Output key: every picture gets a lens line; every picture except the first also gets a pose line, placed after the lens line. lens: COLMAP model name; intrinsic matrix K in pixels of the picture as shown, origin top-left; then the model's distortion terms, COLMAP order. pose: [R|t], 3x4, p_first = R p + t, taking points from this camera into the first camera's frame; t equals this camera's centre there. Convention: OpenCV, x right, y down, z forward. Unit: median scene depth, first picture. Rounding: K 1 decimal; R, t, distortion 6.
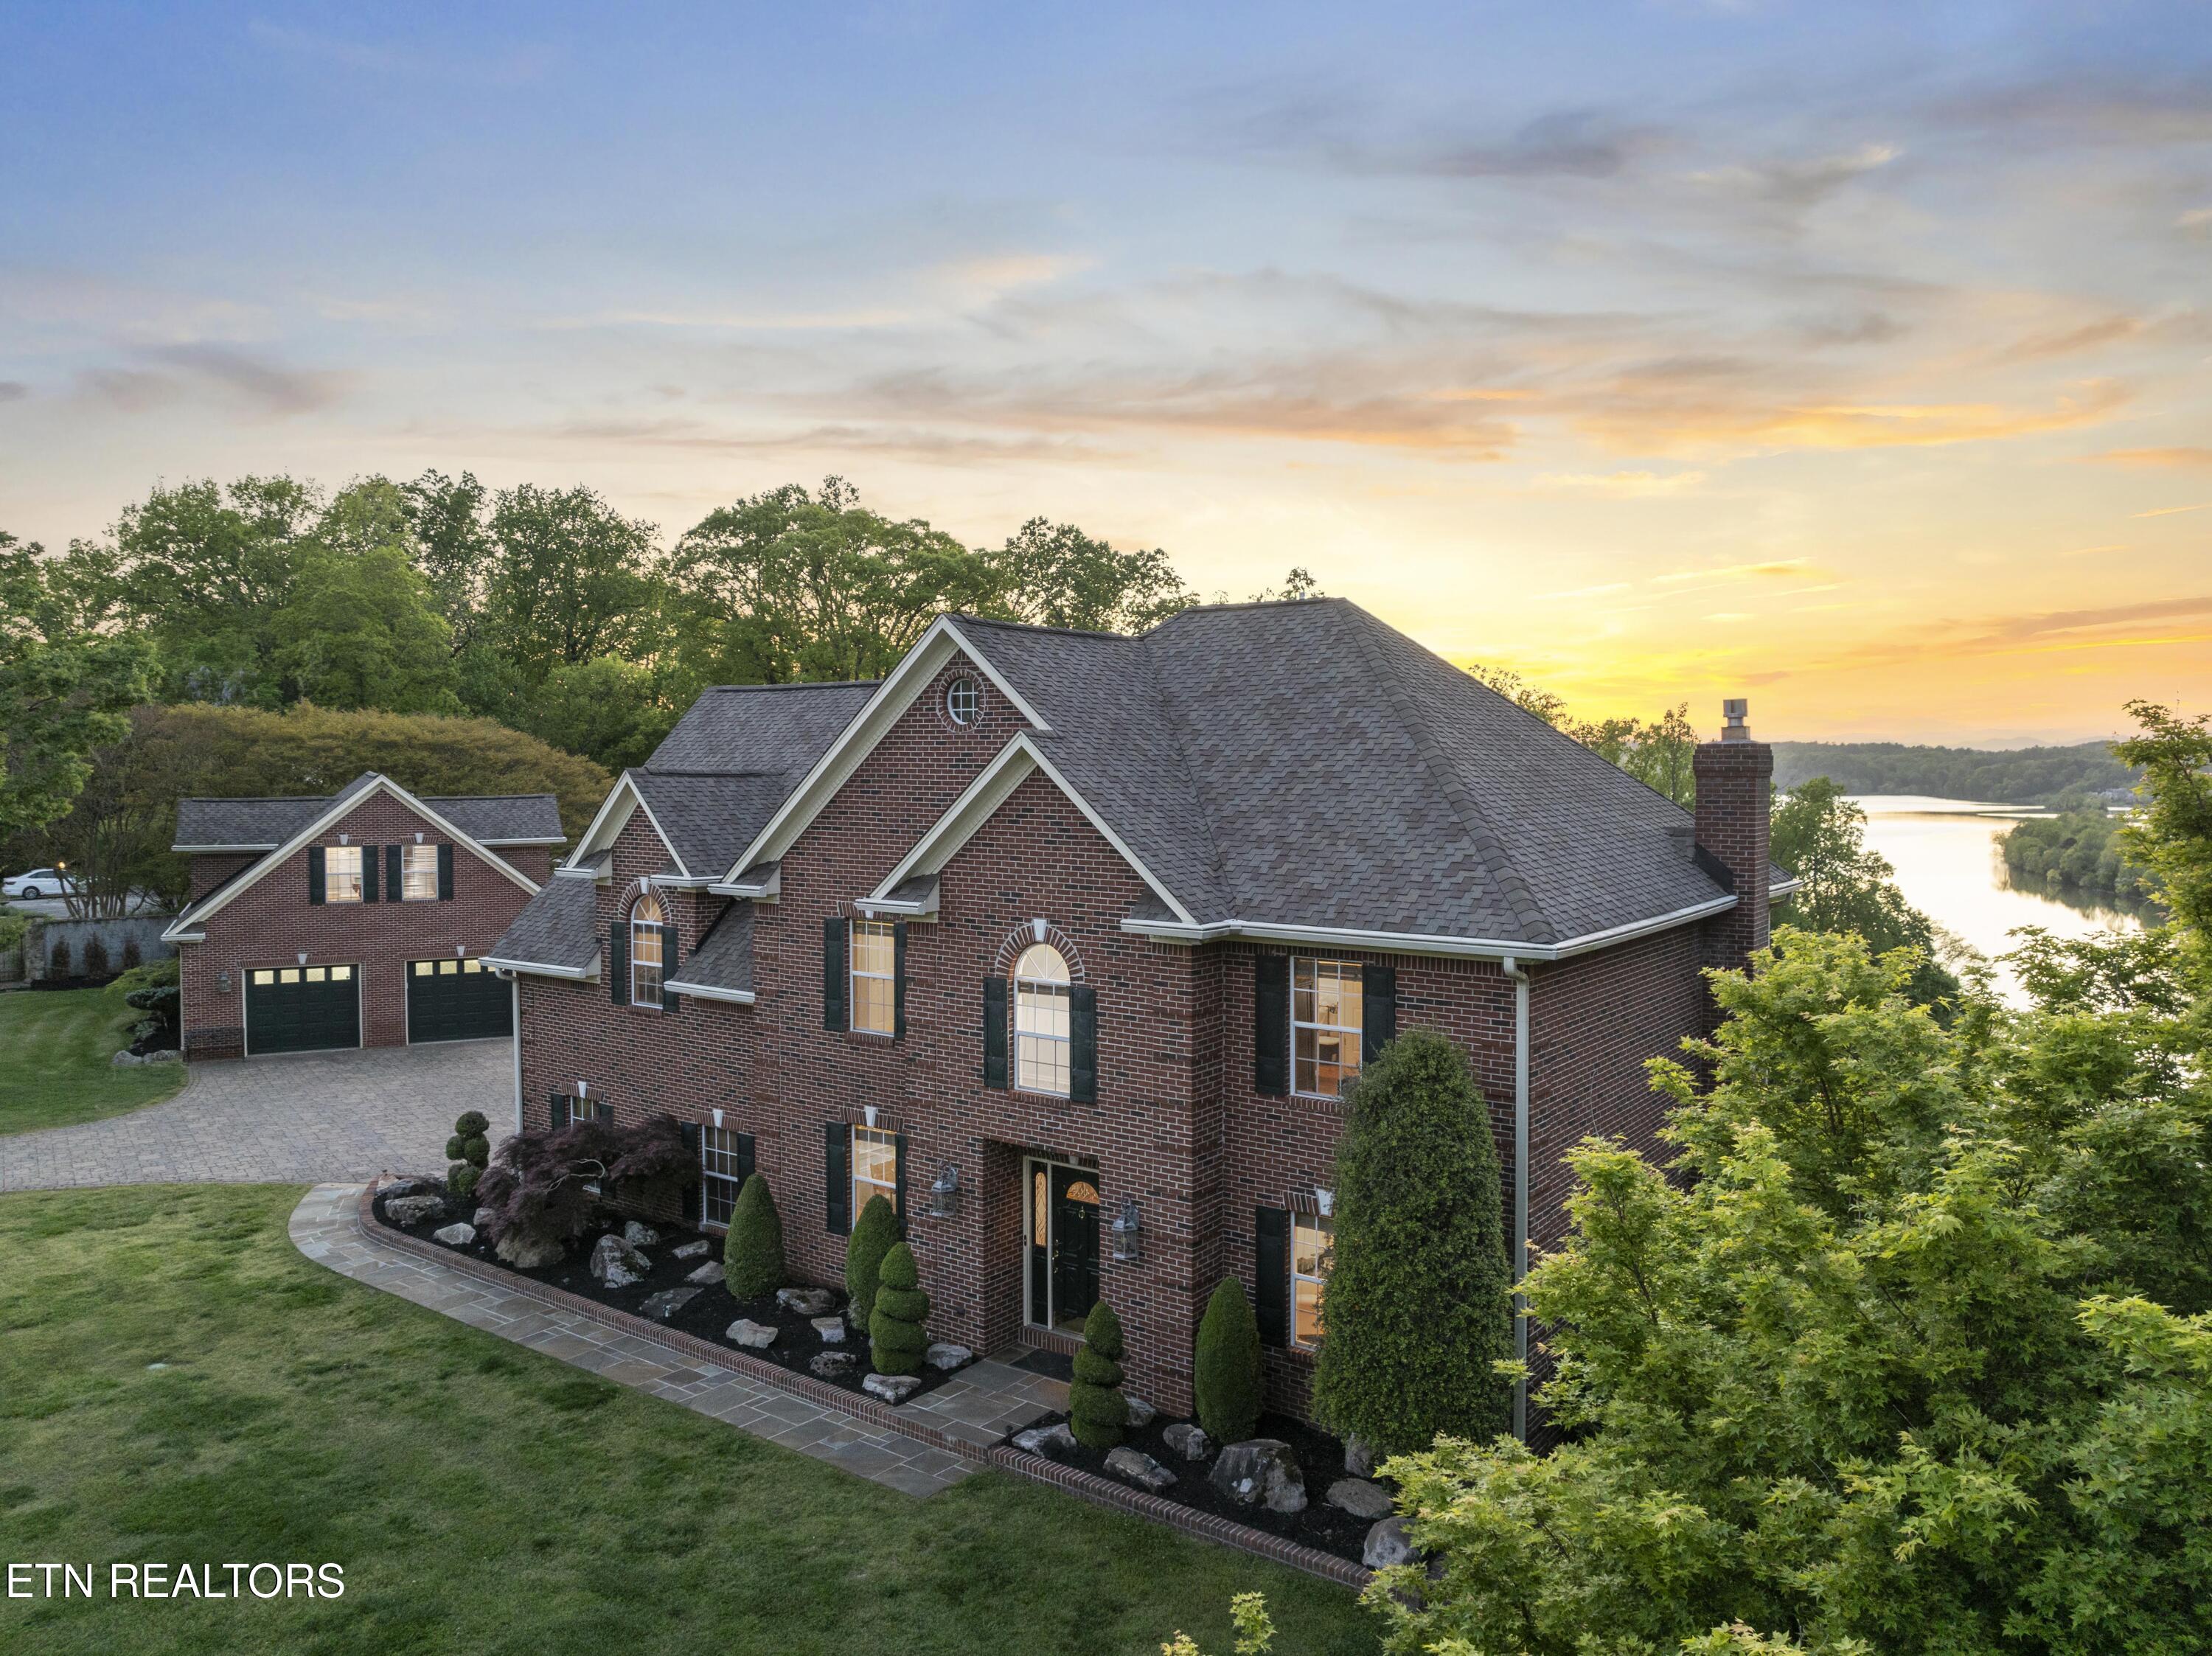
lens RADIAL K [[1579.6, 0, 1091.4], [0, 1579.6, 822.7], [0, 0, 1]] dist [-0.056445, 0.024450]
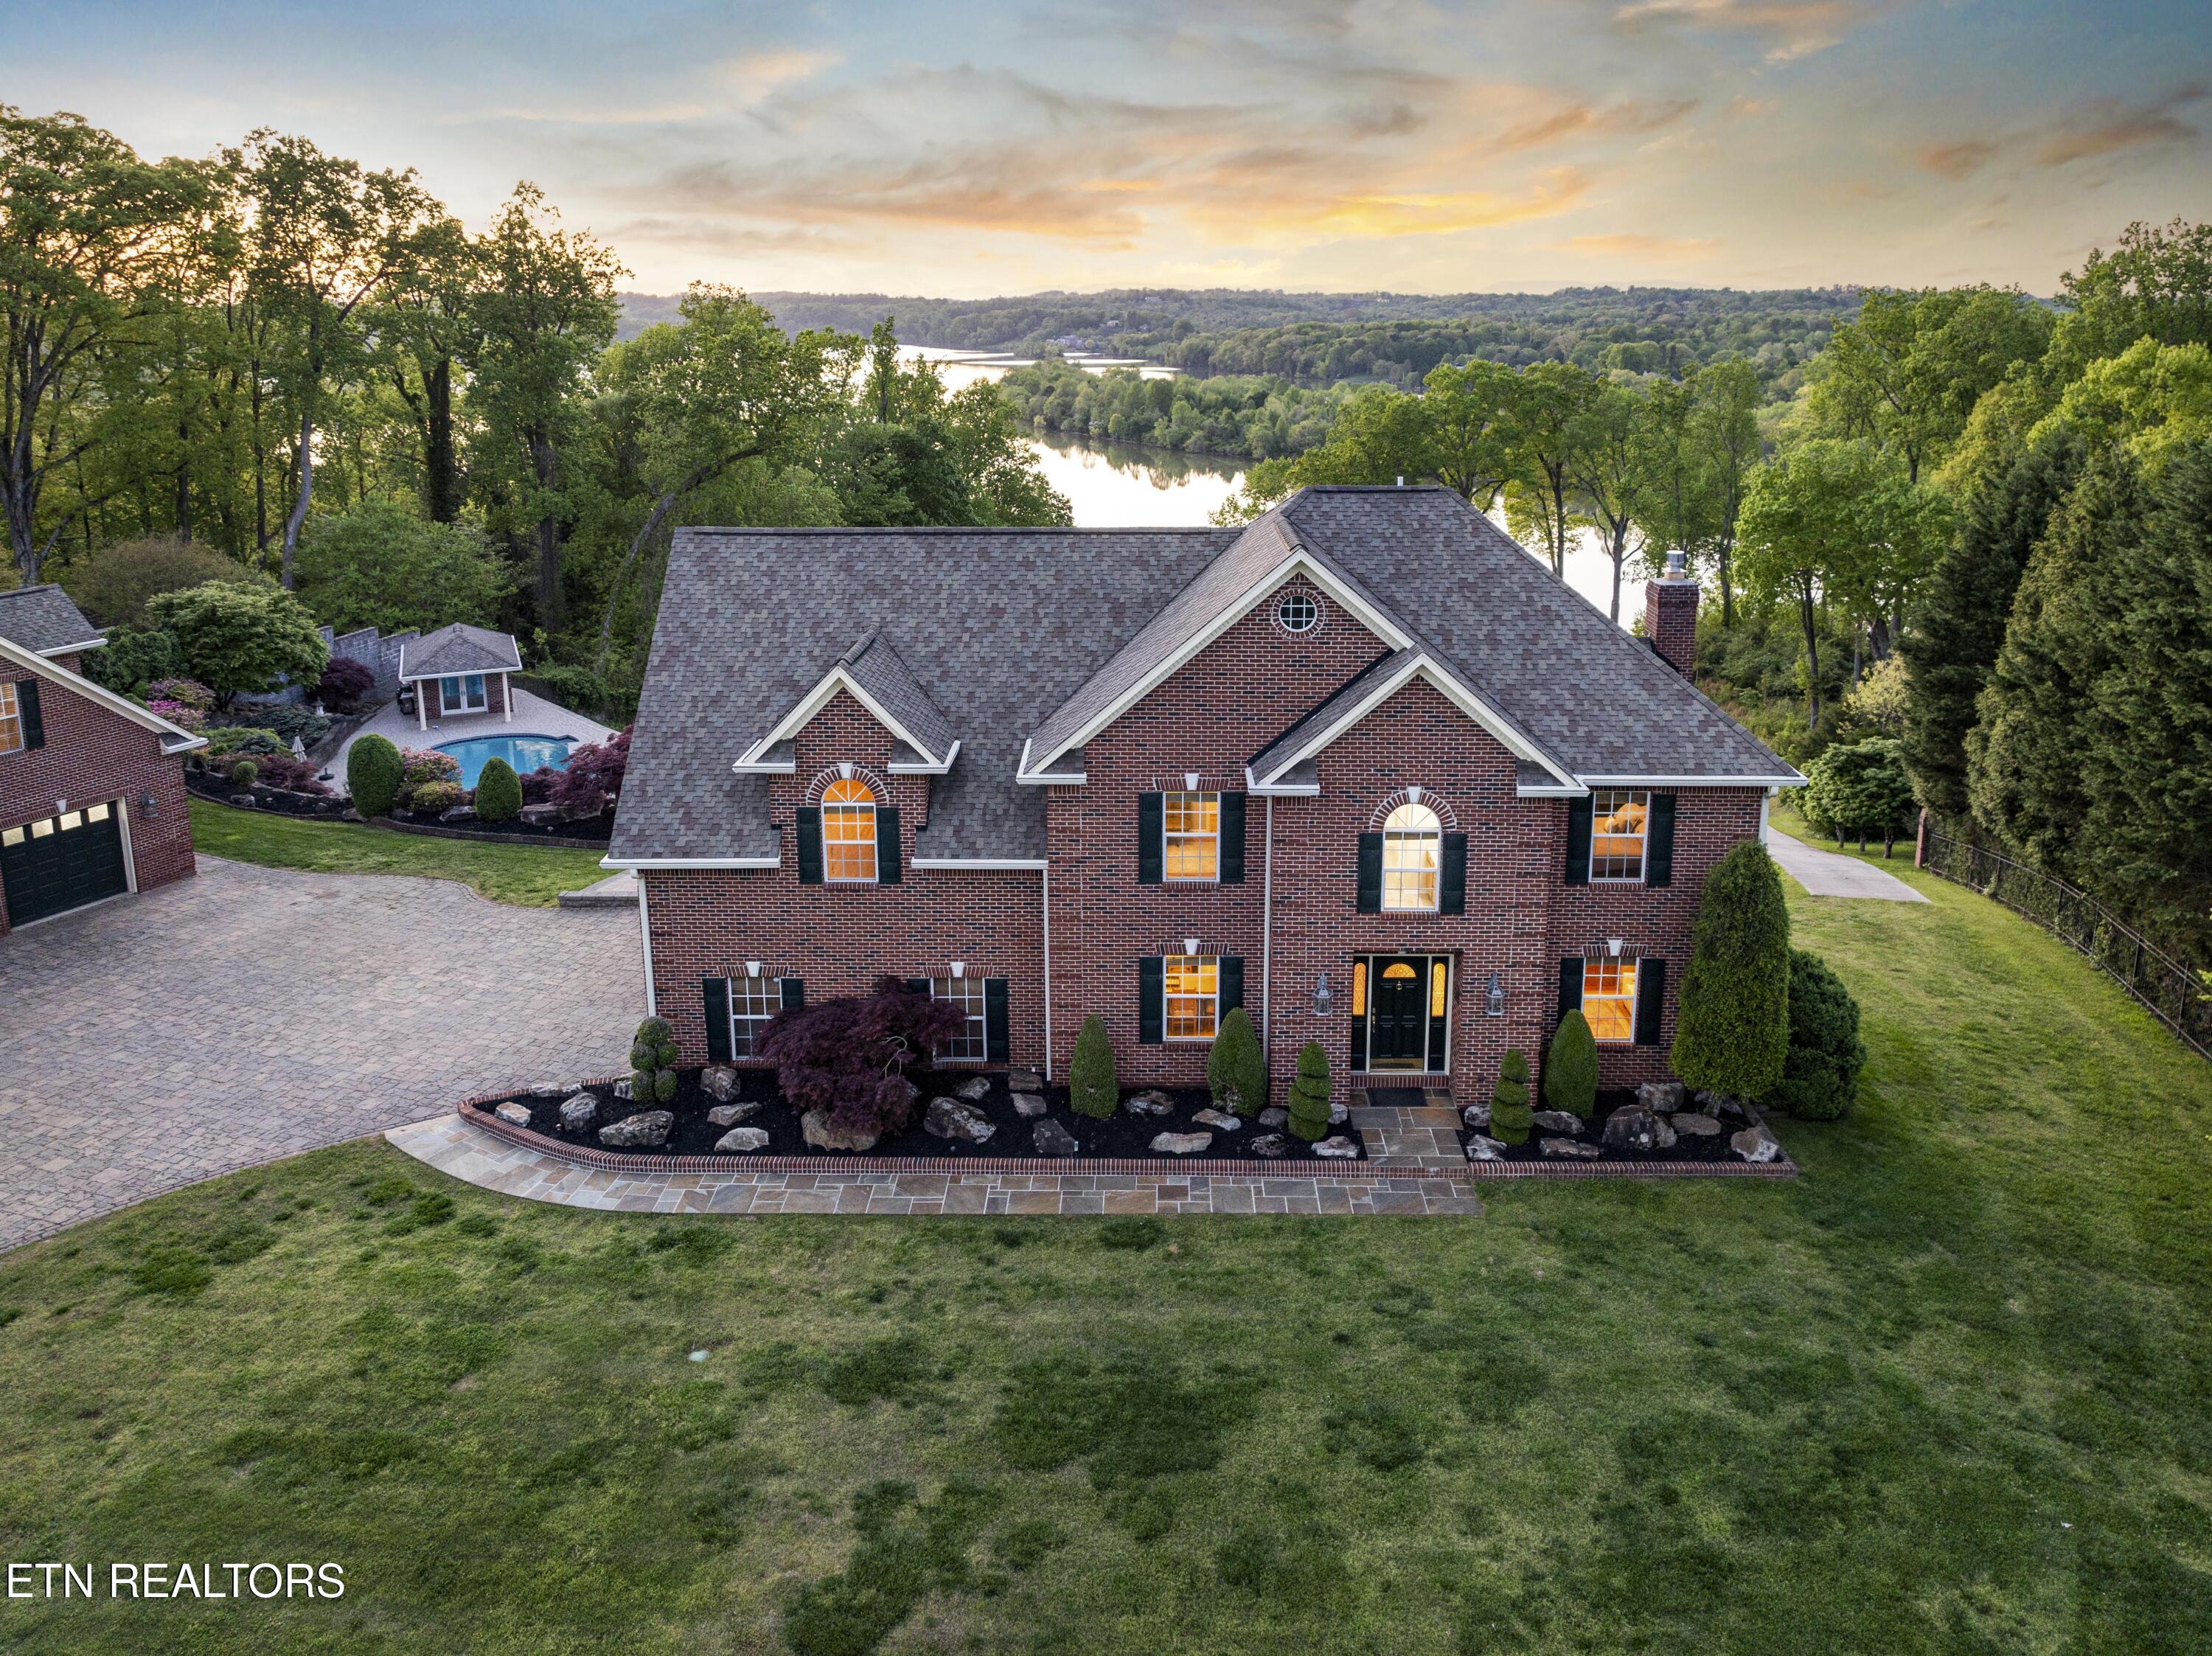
lens RADIAL K [[1576.8, 0, 1120.1], [0, 1576.8, 703.4], [0, 0, 1]] dist [-0.029295, 0.000884]
pose [[0.806263, -0.138037, 0.575227, -0.920890], [0.024529, 0.979359, 0.200636, -0.261140], [-0.591049, -0.147656, 0.793006, 0.100458]]
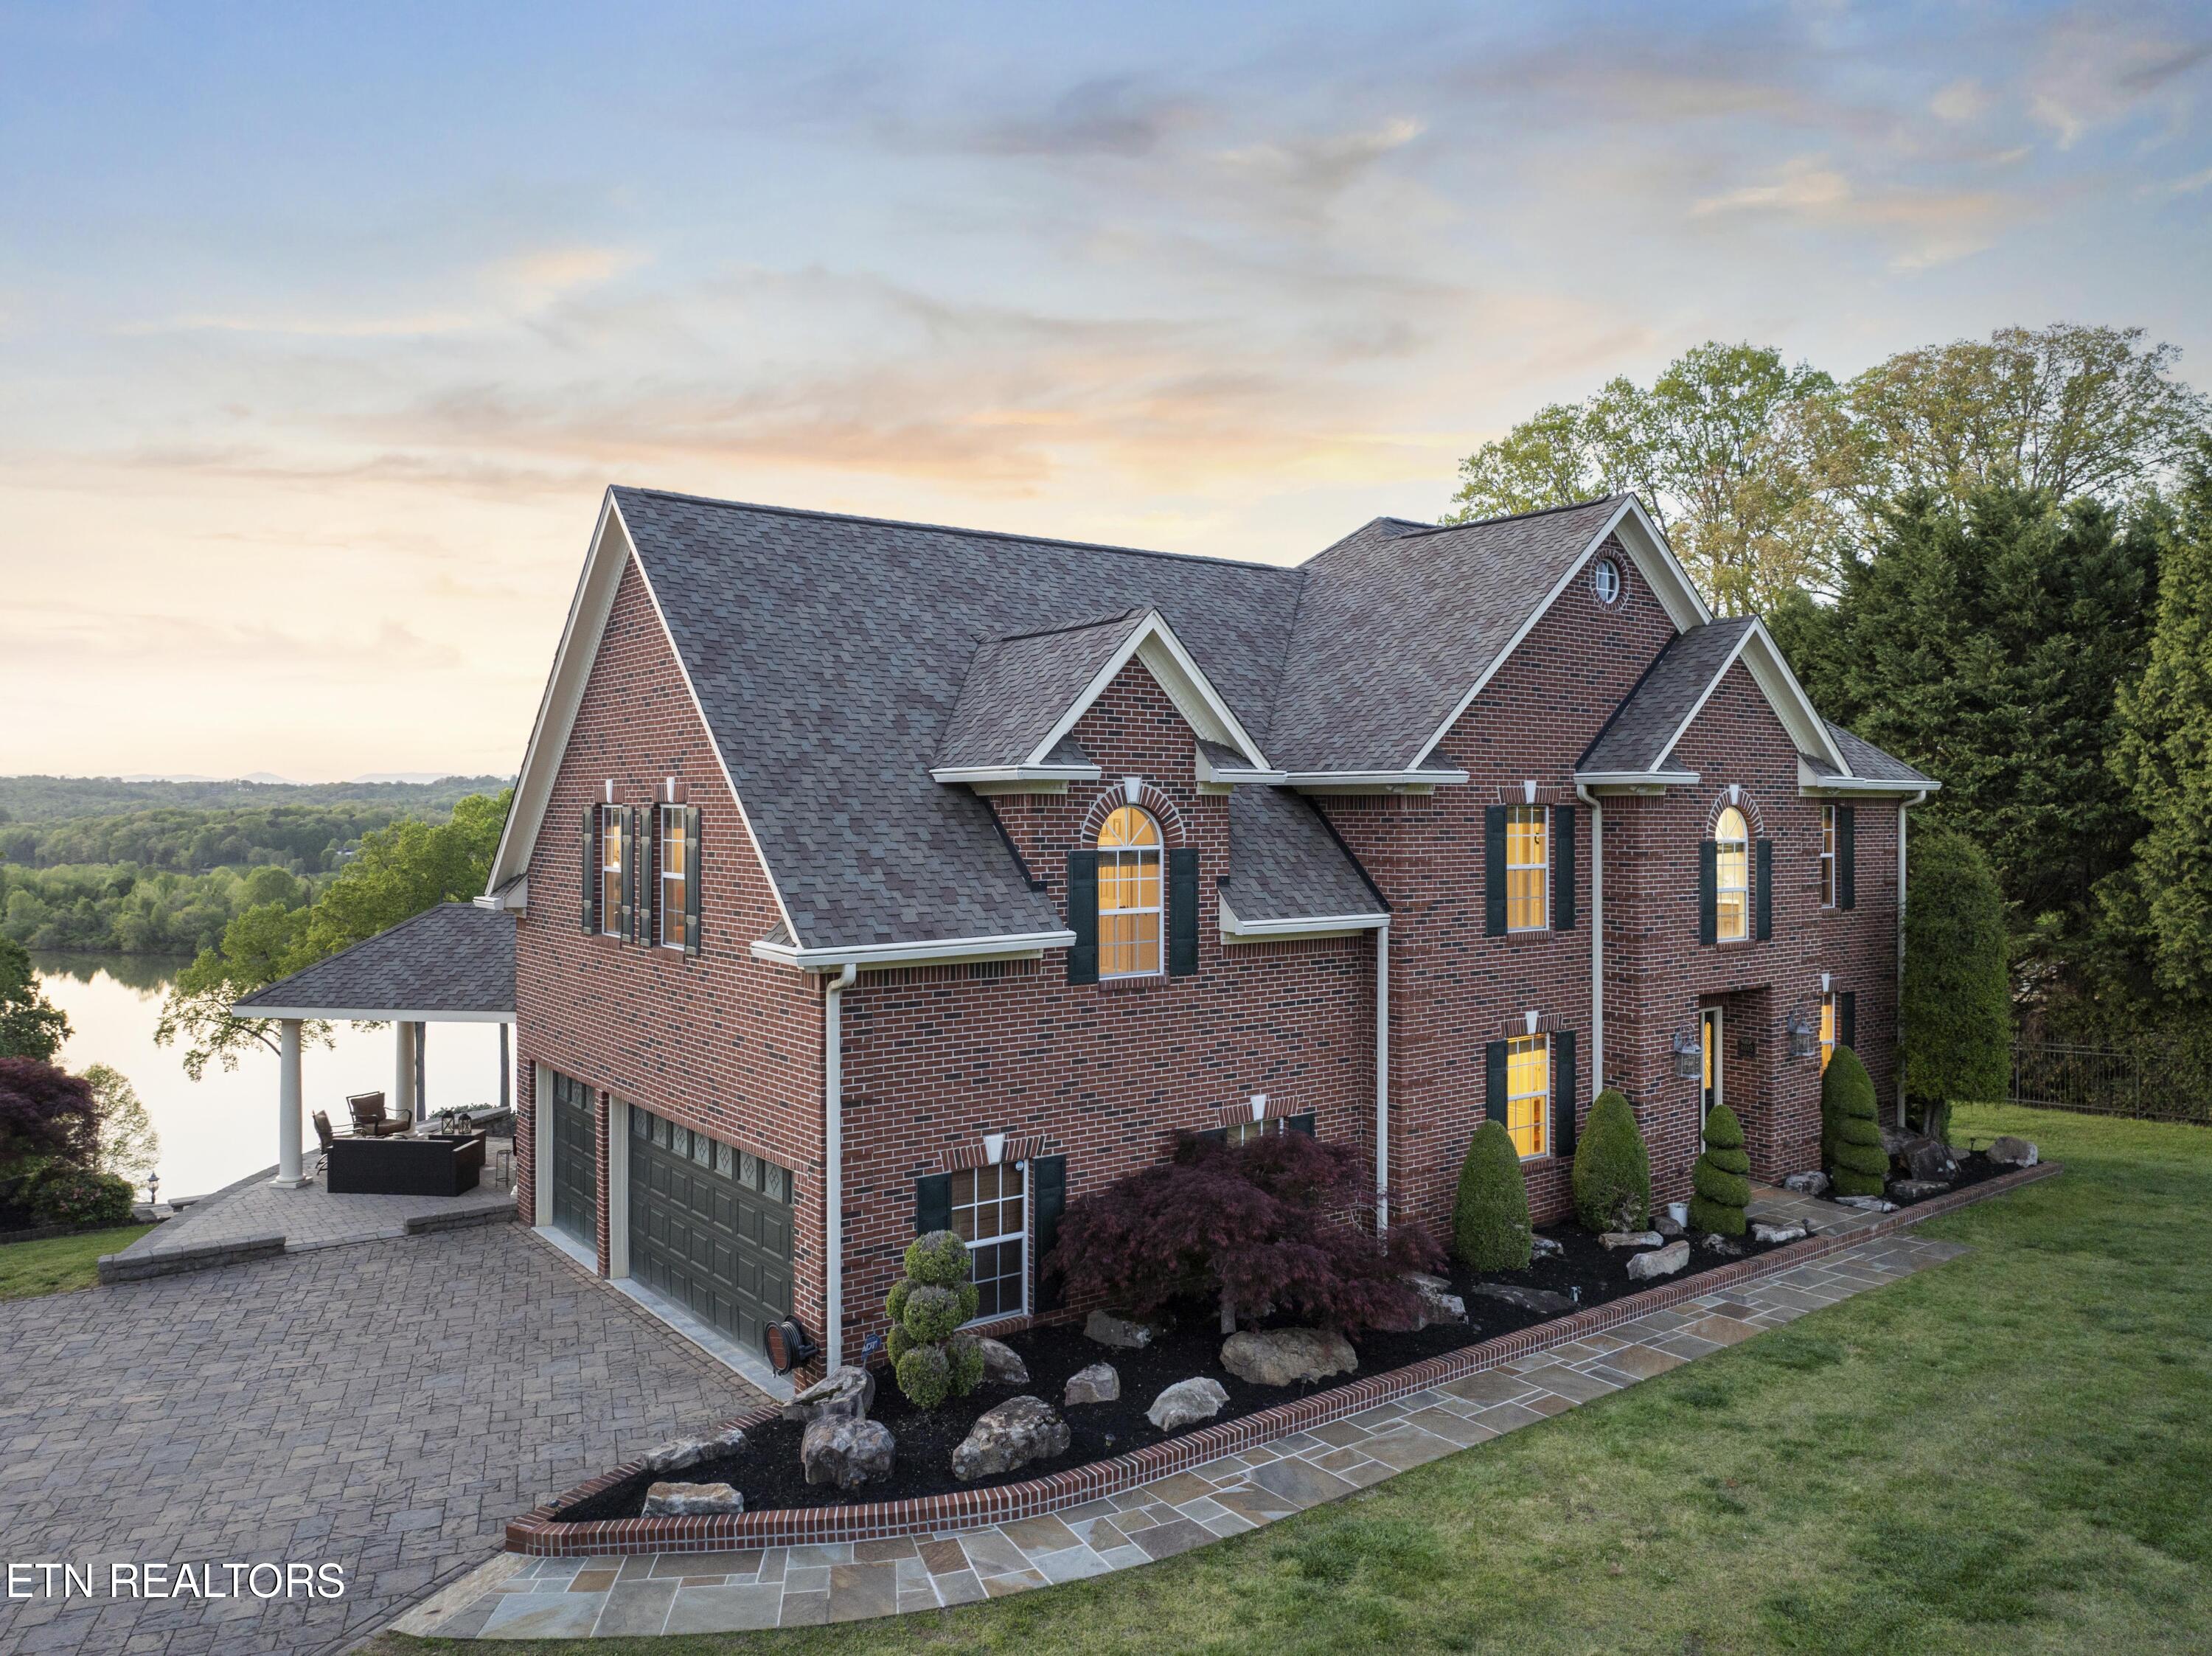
lens RADIAL K [[1579.6, 0, 1091.4], [0, 1579.6, 822.7], [0, 0, 1]] dist [-0.056445, 0.024450]
pose [[0.282495, -0.007128, 0.959242, -1.155843], [0.039270, 0.999220, -0.004140, 0.070288], [-0.958465, 0.038839, 0.282554, 1.053077]]
